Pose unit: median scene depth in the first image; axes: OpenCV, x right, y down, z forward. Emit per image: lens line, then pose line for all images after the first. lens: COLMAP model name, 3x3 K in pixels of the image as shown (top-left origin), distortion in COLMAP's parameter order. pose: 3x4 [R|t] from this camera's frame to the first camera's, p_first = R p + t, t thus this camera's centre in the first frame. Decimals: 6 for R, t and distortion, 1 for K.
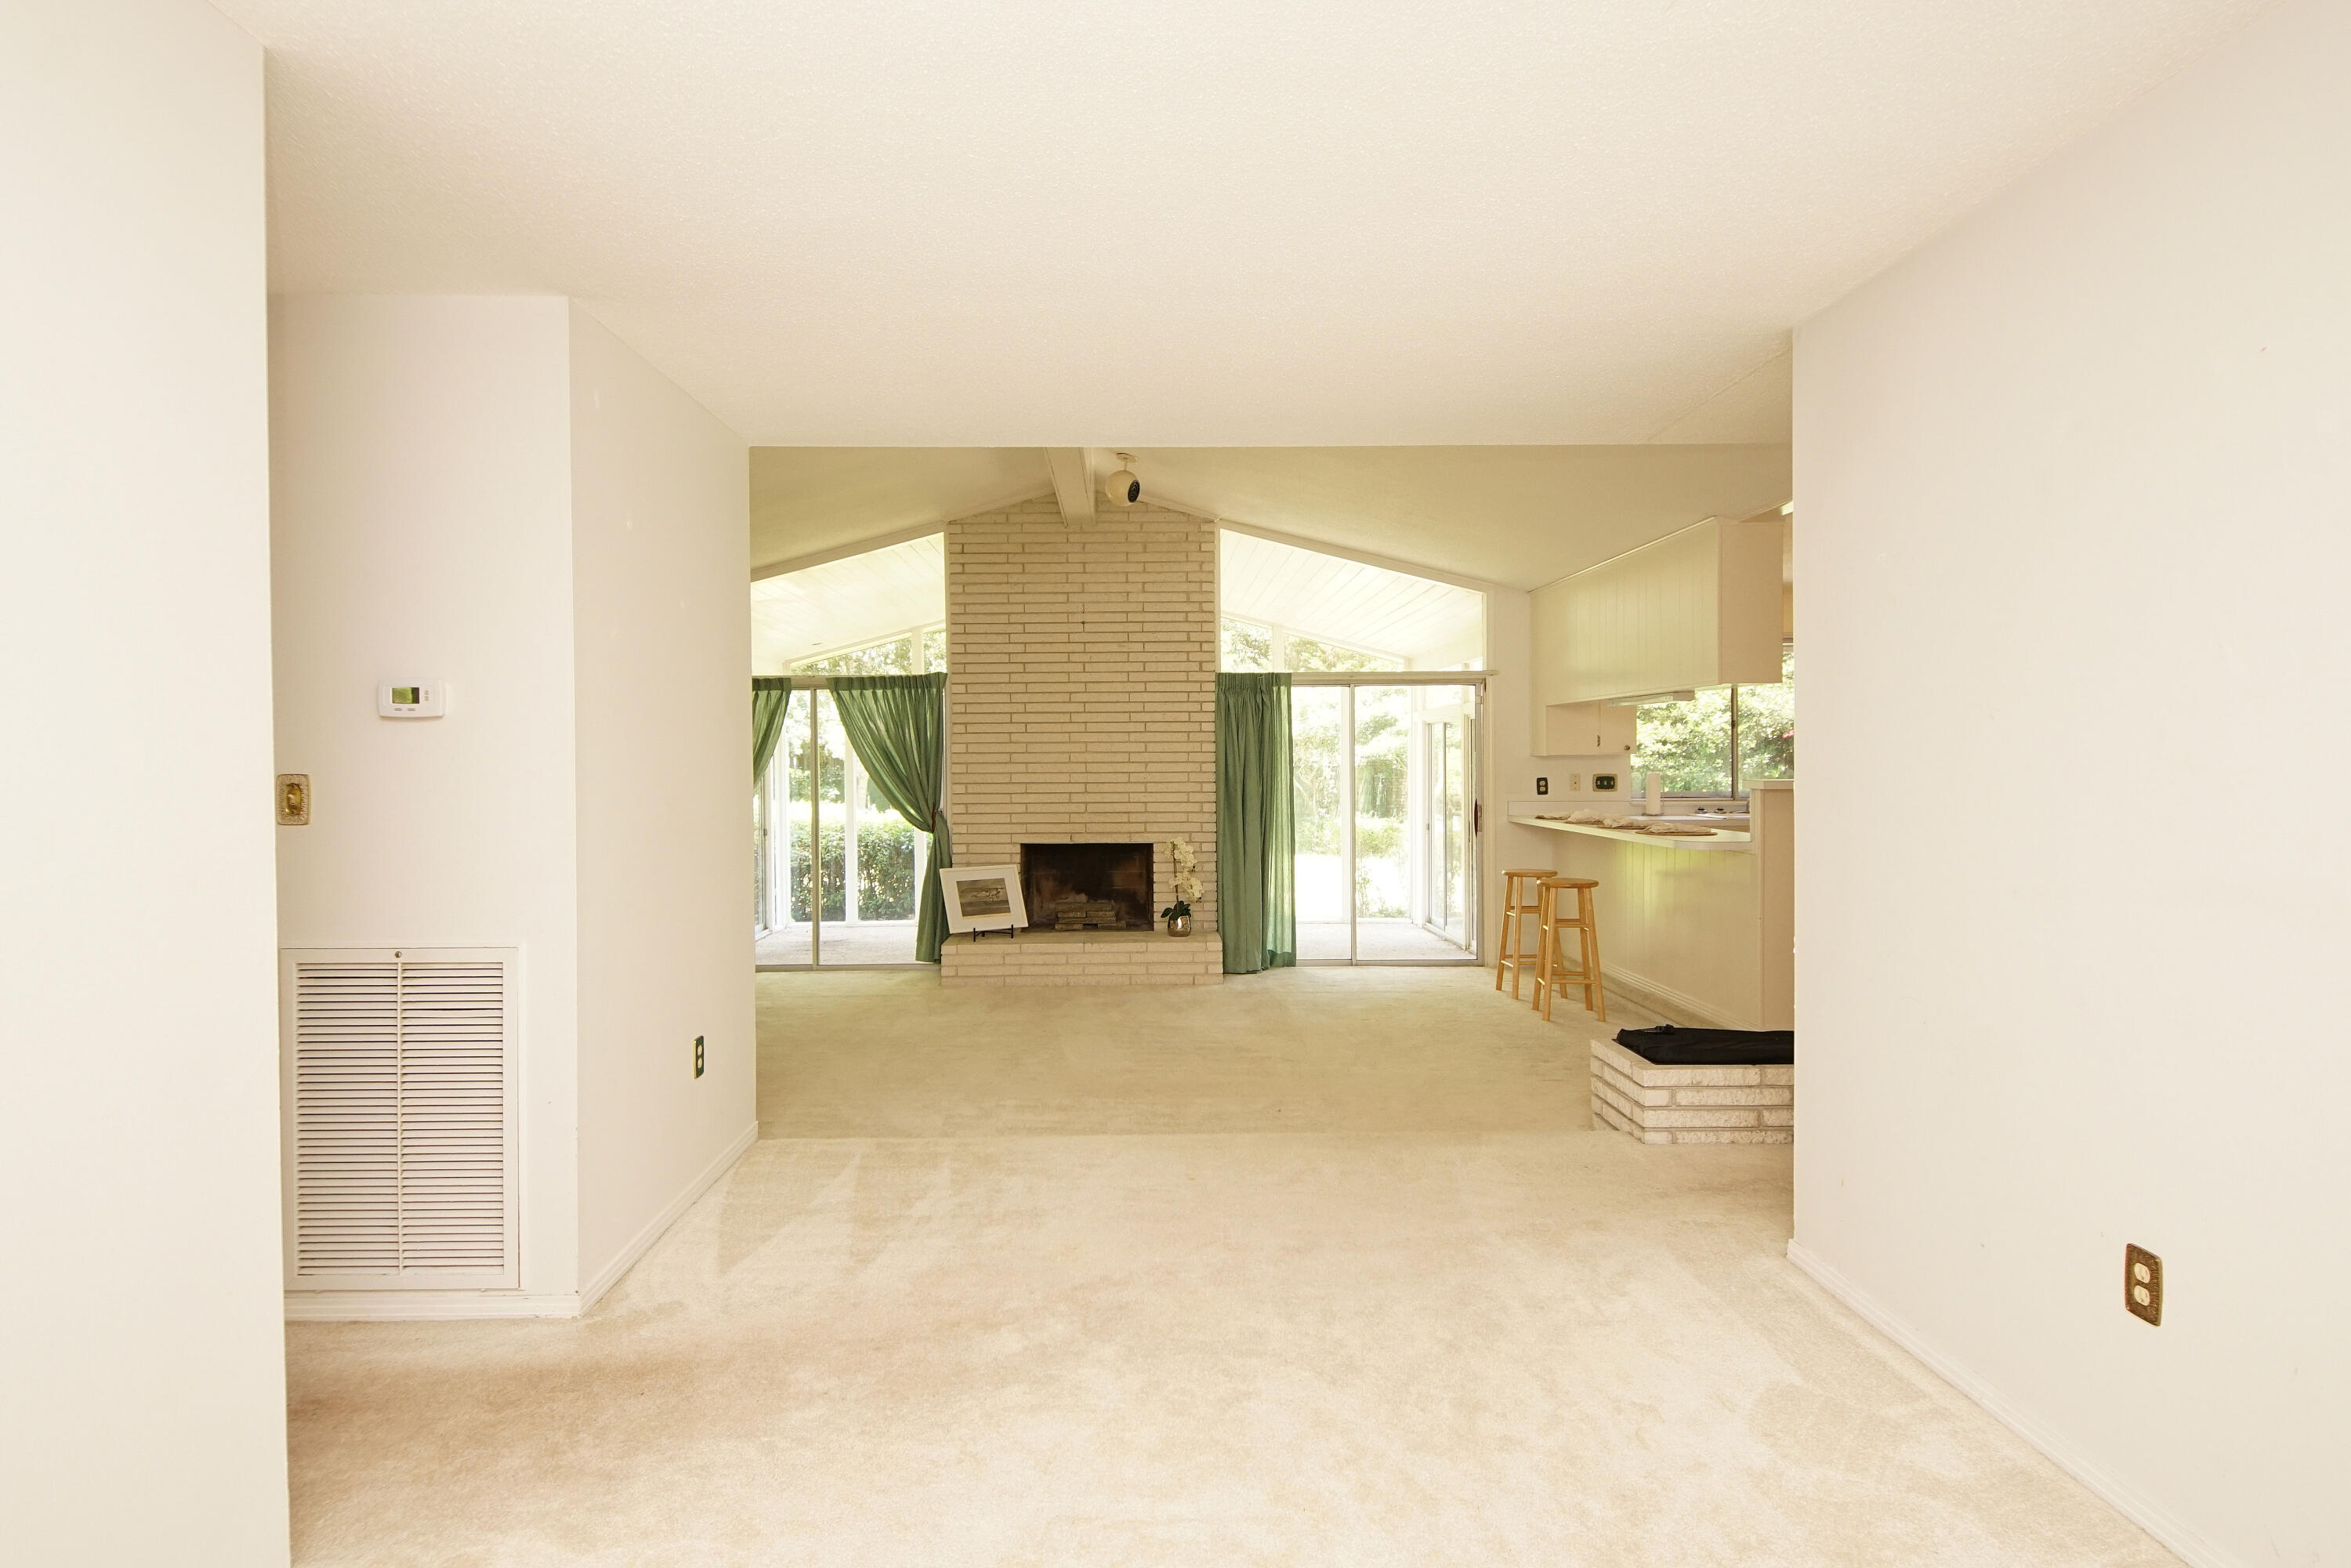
lens RADIAL K [[1256.1, 0, 1152.7], [0, 1256.1, 769.7], [0, 0, 1]] dist [0.021254, -0.025237]
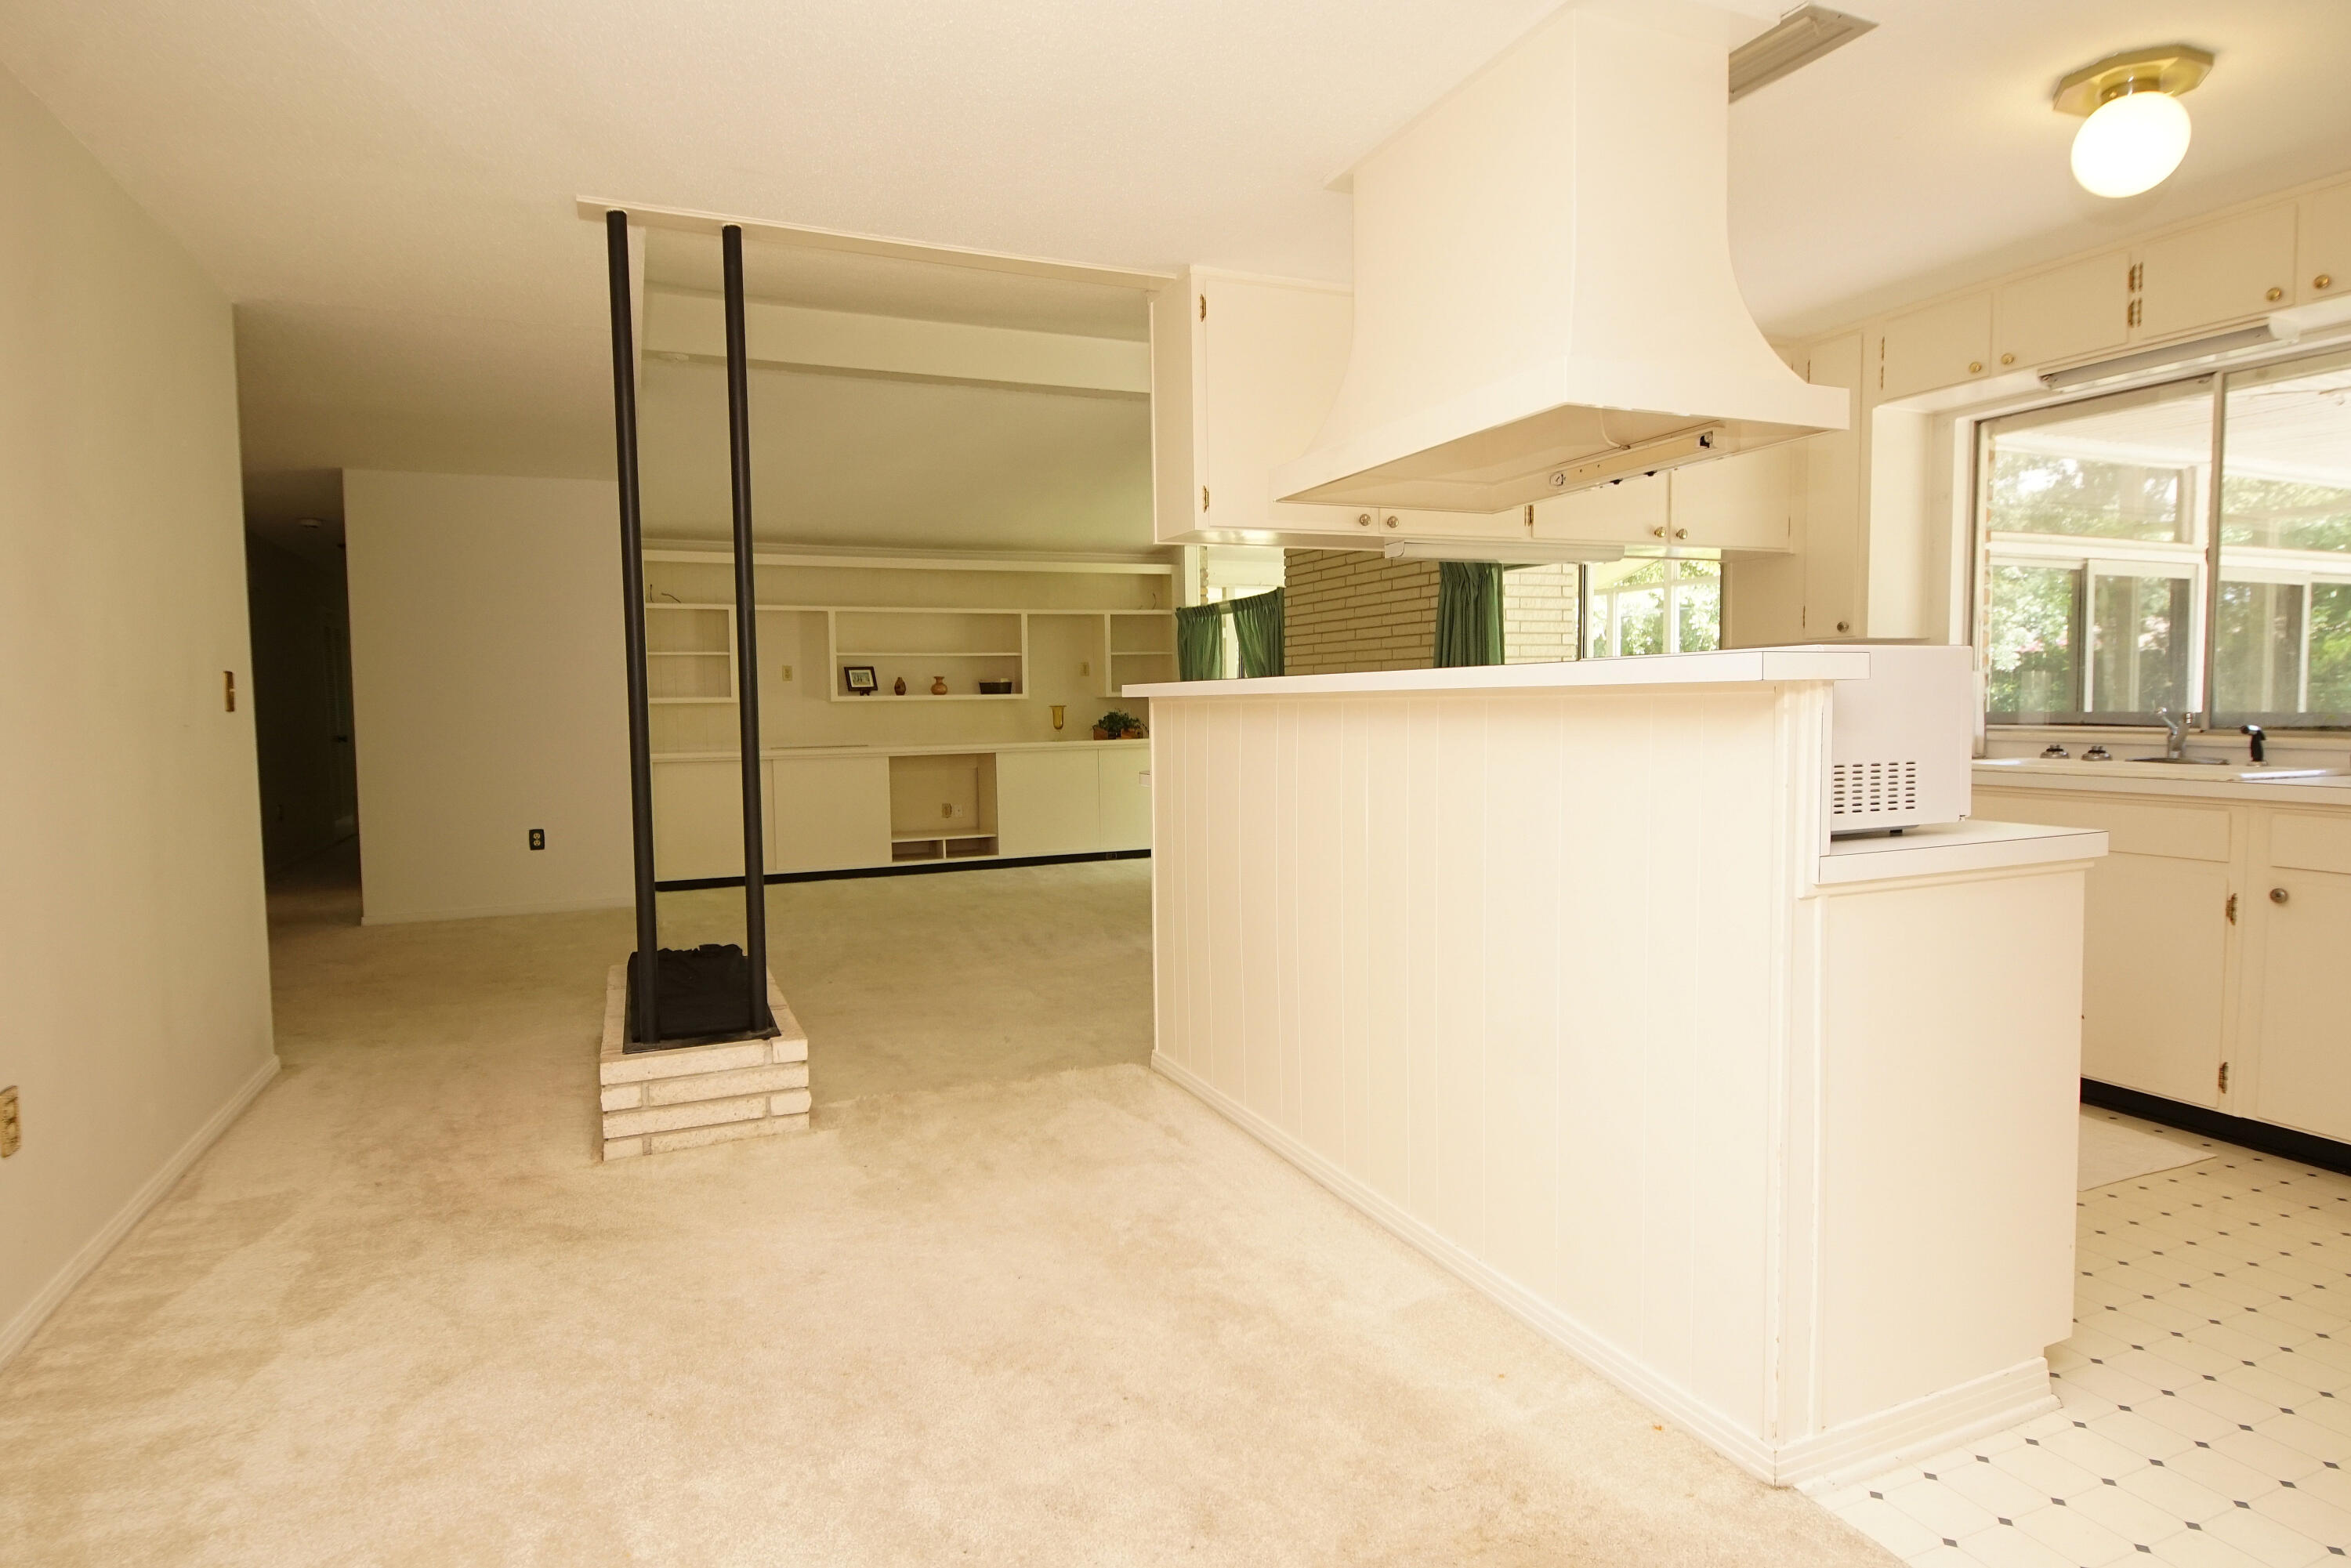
lens RADIAL K [[1256.1, 0, 1147.3], [0, 1256.1, 781.0], [0, 0, 1]] dist [0.021254, -0.025237]
pose [[0.363723, 0.061666, -0.929464, 0.751900], [0.003657, 0.997704, 0.067625, 0.010461], [0.931500, -0.027996, 0.362662, 0.521718]]
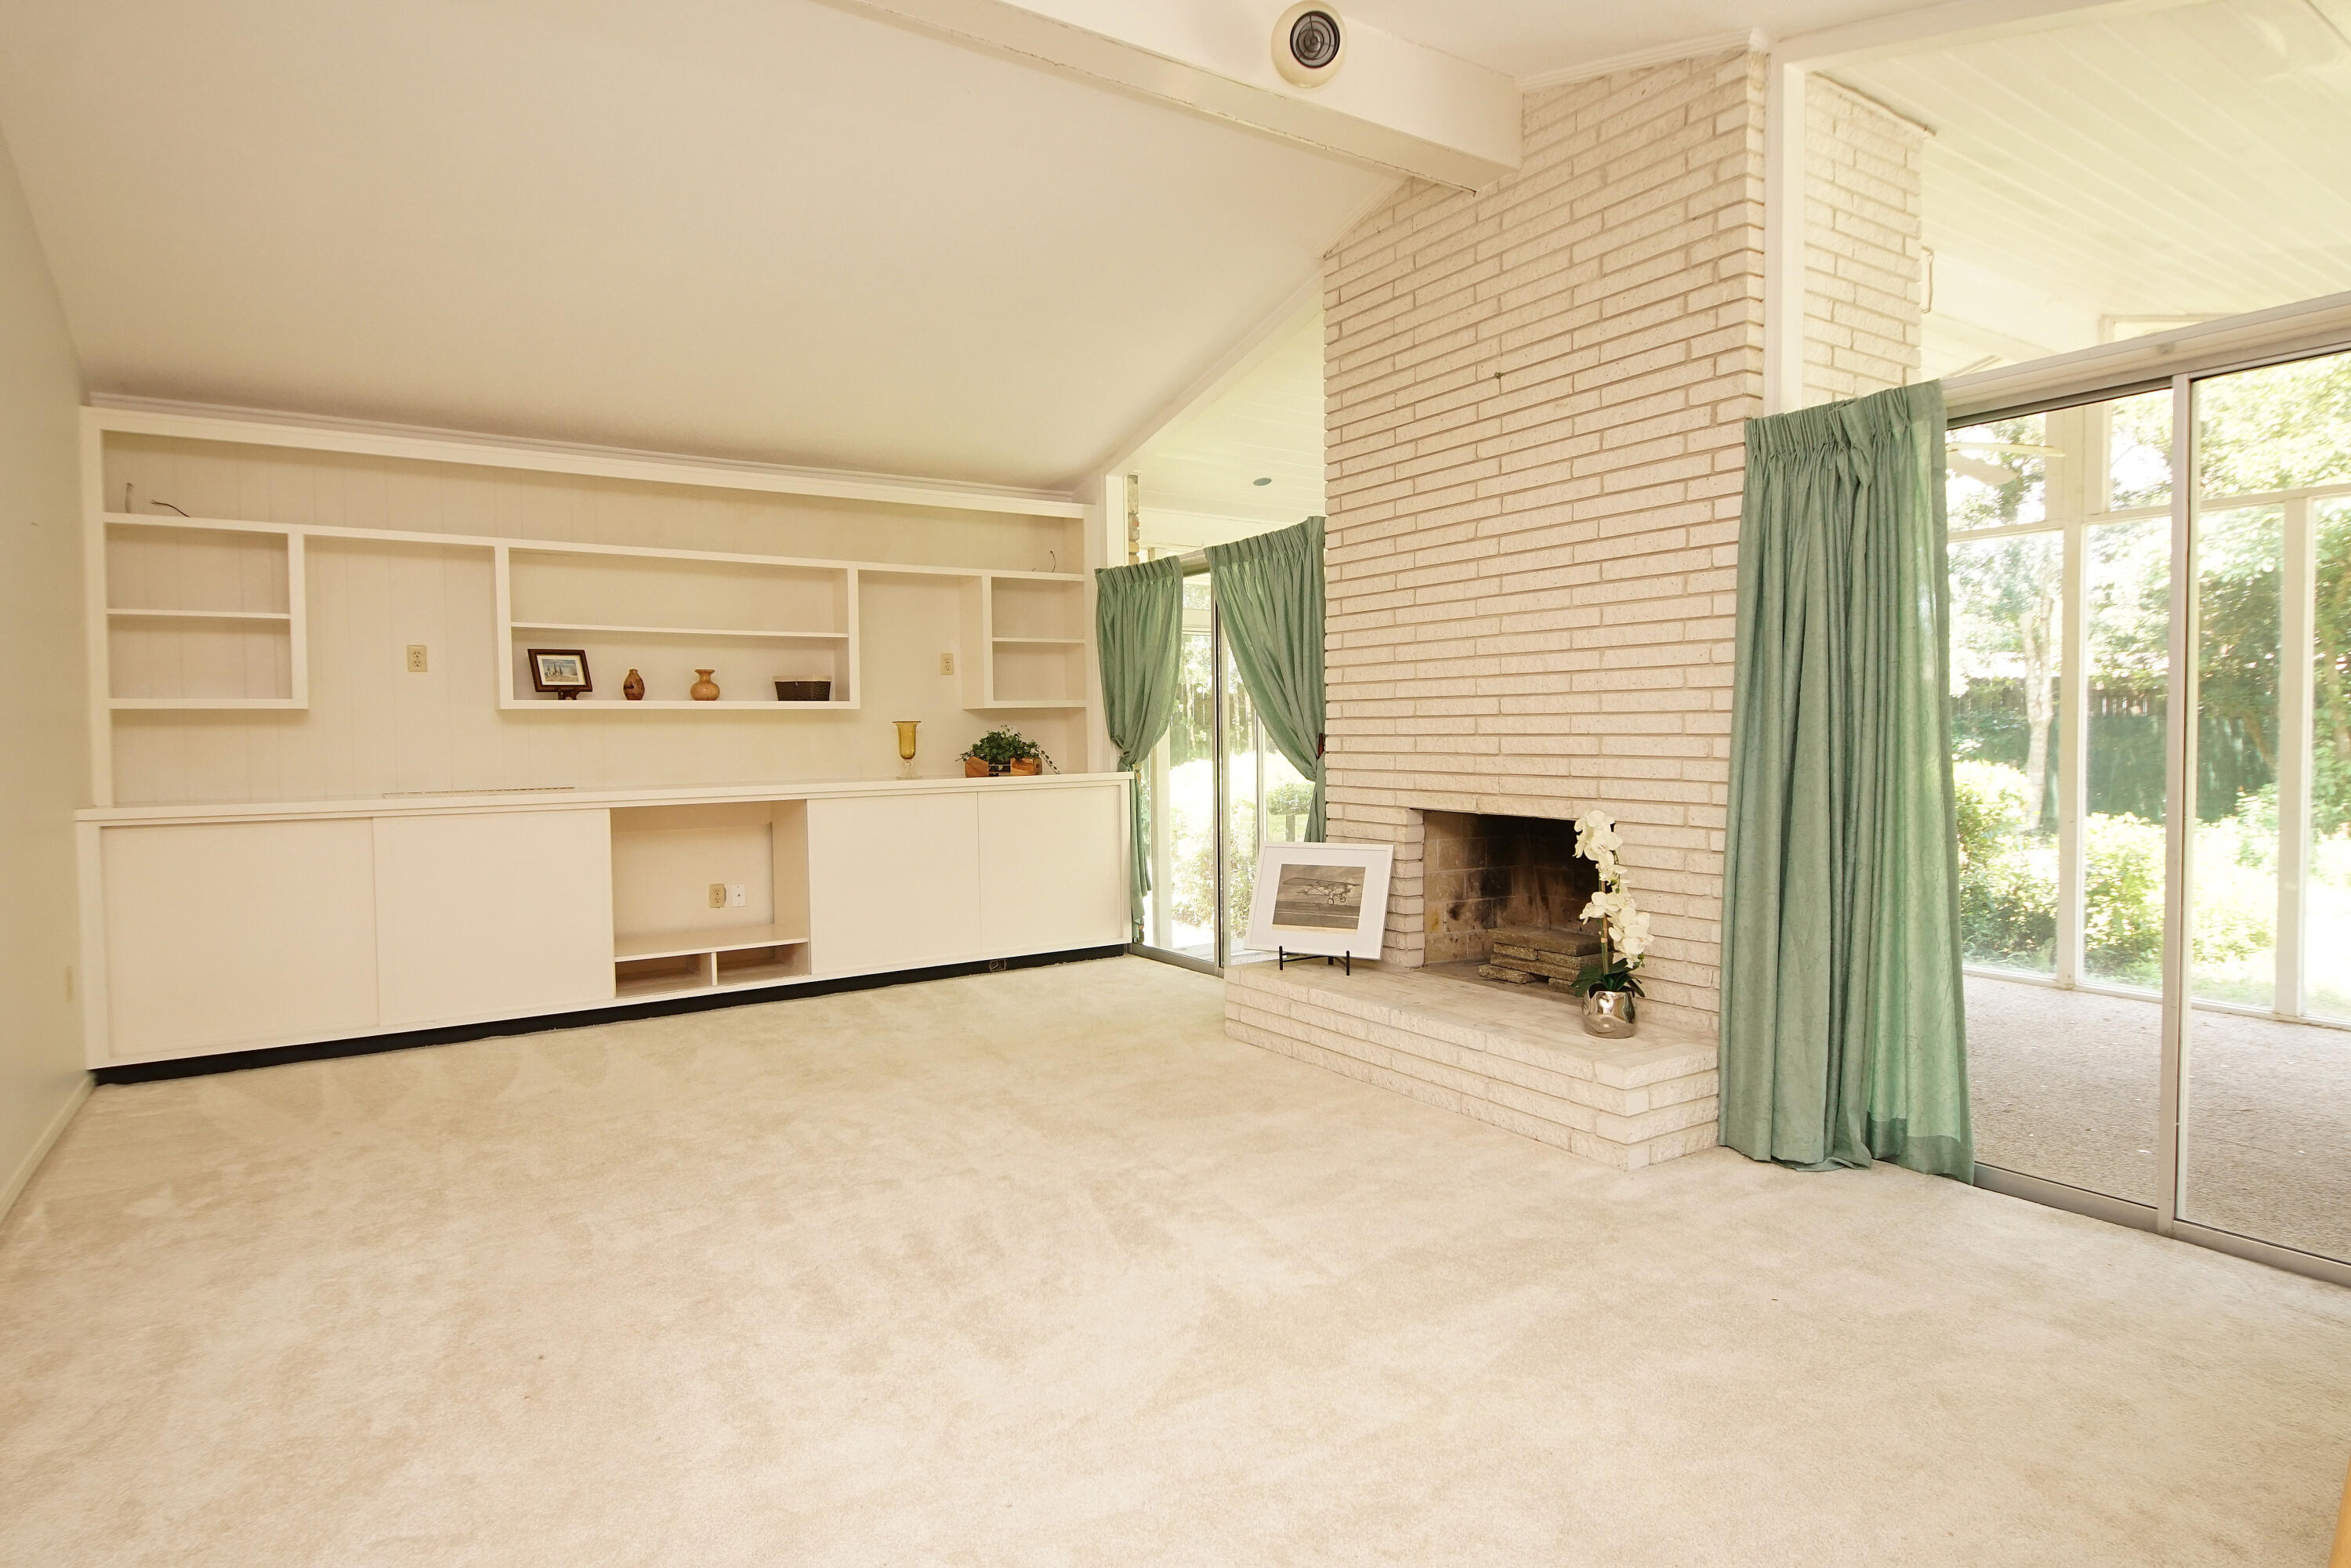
lens RADIAL K [[1256.1, 0, 1153.4], [0, 1256.1, 777.2], [0, 0, 1]] dist [0.021254, -0.025237]
pose [[0.524868, 0.032853, -0.850549, 0.305185], [-0.000722, 0.999272, 0.038152, 0.024131], [0.851183, -0.019411, 0.524510, 0.614619]]
